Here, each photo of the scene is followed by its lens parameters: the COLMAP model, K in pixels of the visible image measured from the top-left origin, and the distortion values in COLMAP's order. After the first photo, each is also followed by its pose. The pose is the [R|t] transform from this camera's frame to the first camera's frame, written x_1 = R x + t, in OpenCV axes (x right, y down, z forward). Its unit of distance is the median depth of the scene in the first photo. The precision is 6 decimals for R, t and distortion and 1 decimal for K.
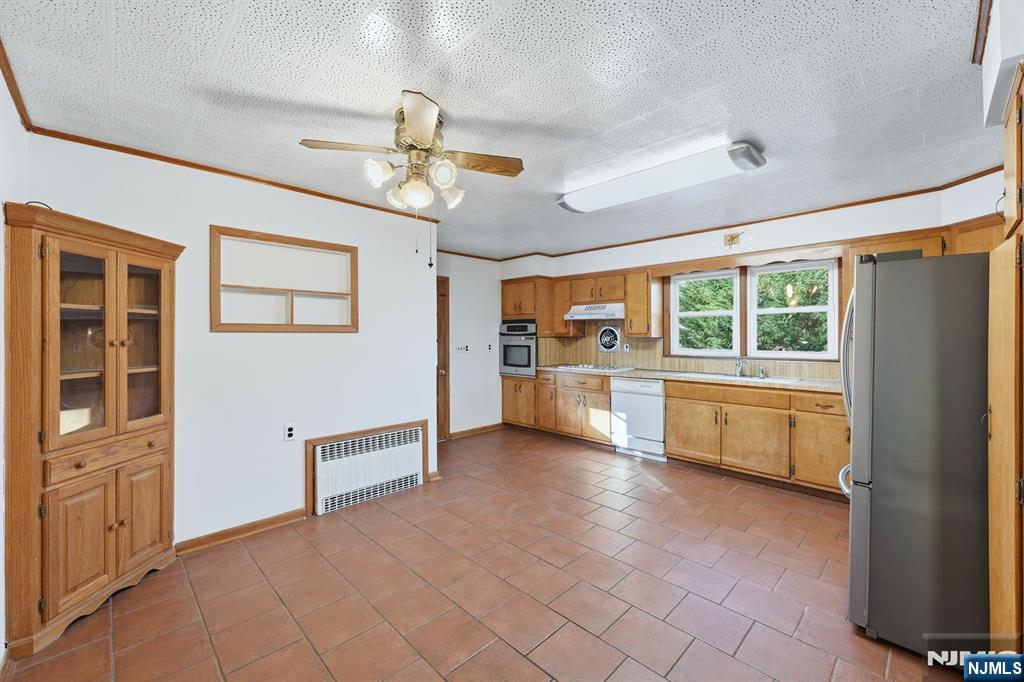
lens RADIAL K [[416.1, 0, 514.2], [0, 416.1, 334.9], [0, 0, 1]] dist [-0.000155, 0.000031]
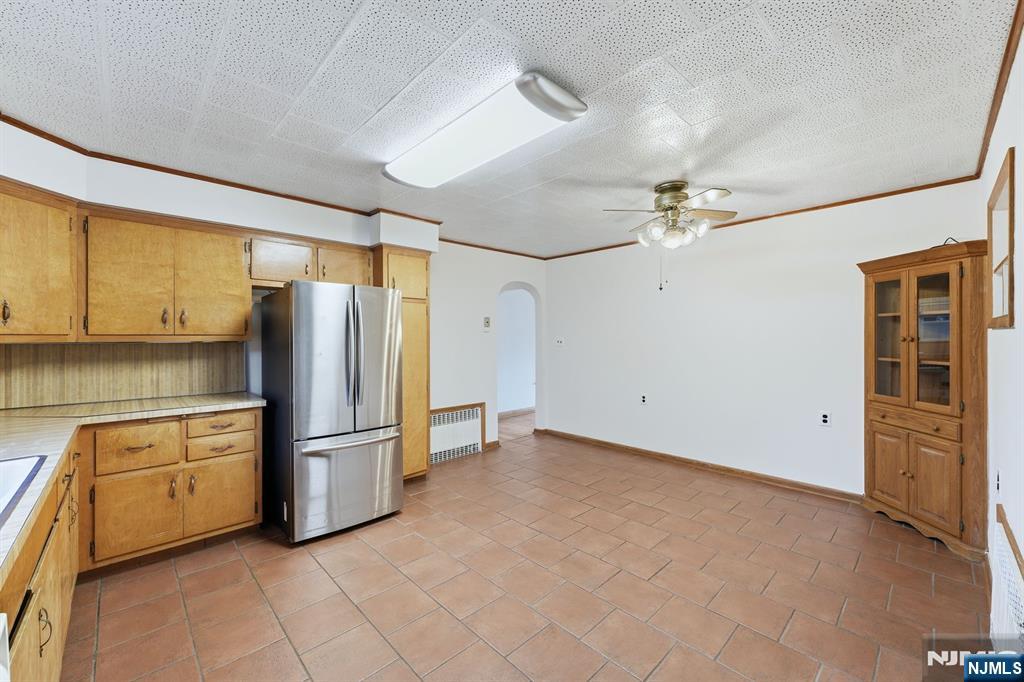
lens RADIAL K [[409.0, 0, 511.1], [0, 409.0, 338.2], [0, 0, 1]] dist [-0.000556, -0.000066]
pose [[-0.999783, 0.006959, 0.019622, 0.133132], [0.007097, 0.999951, 0.006960, -0.000608], [-0.019573, 0.007098, -0.999783, 1.053289]]
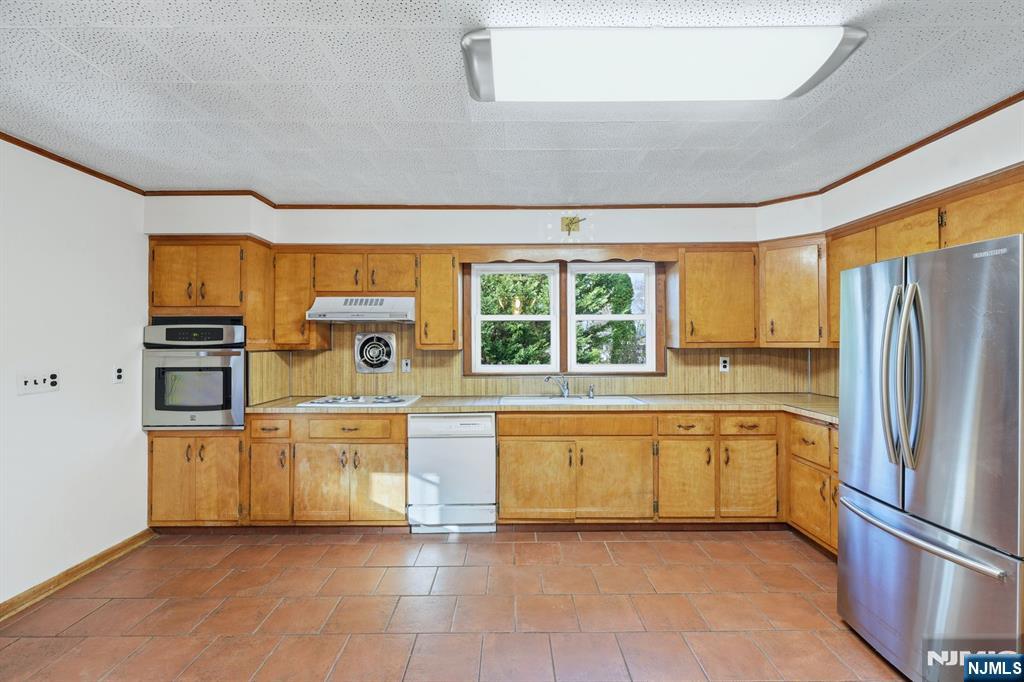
lens RADIAL K [[439.7, 0, 510.9], [0, 439.7, 337.8], [0, 0, 1]] dist [-0.001828, -0.000006]
pose [[0.702608, 0.008162, 0.711530, -0.124457], [0.002753, 0.999896, -0.014188, -0.003009], [-0.711572, 0.011927, 0.702512, 0.431768]]
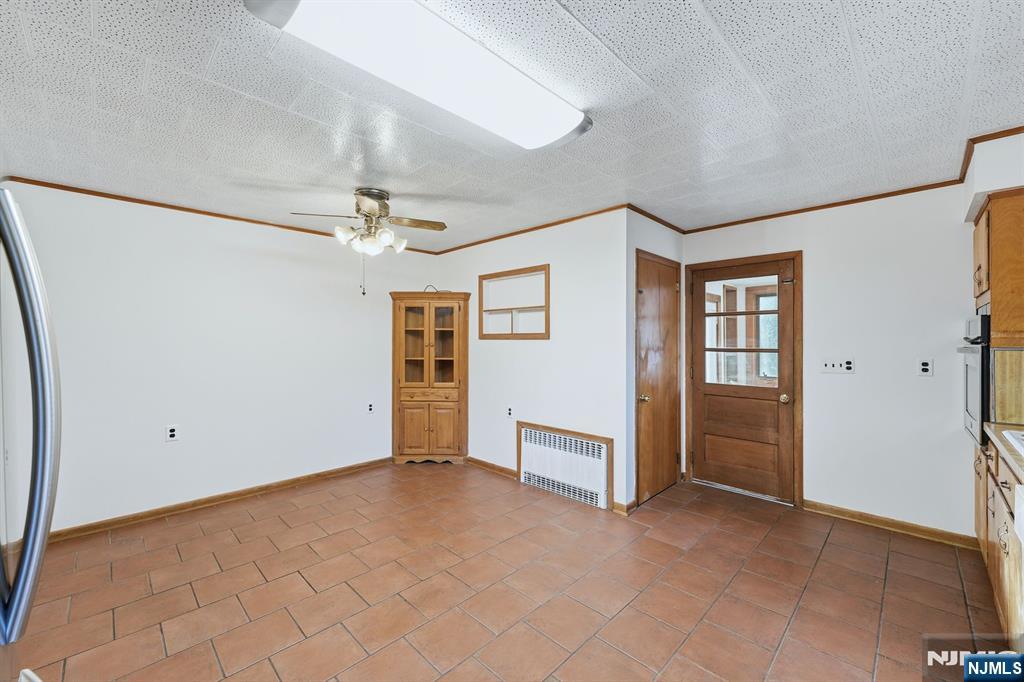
lens RADIAL K [[409.0, 0, 511.1], [0, 409.0, 338.2], [0, 0, 1]] dist [-0.000556, -0.000066]
pose [[0.008027, -0.005760, -0.999951, 0.523341], [-0.001430, 0.999982, -0.005772, -0.001398], [0.999967, 0.001477, 0.008019, 0.632993]]
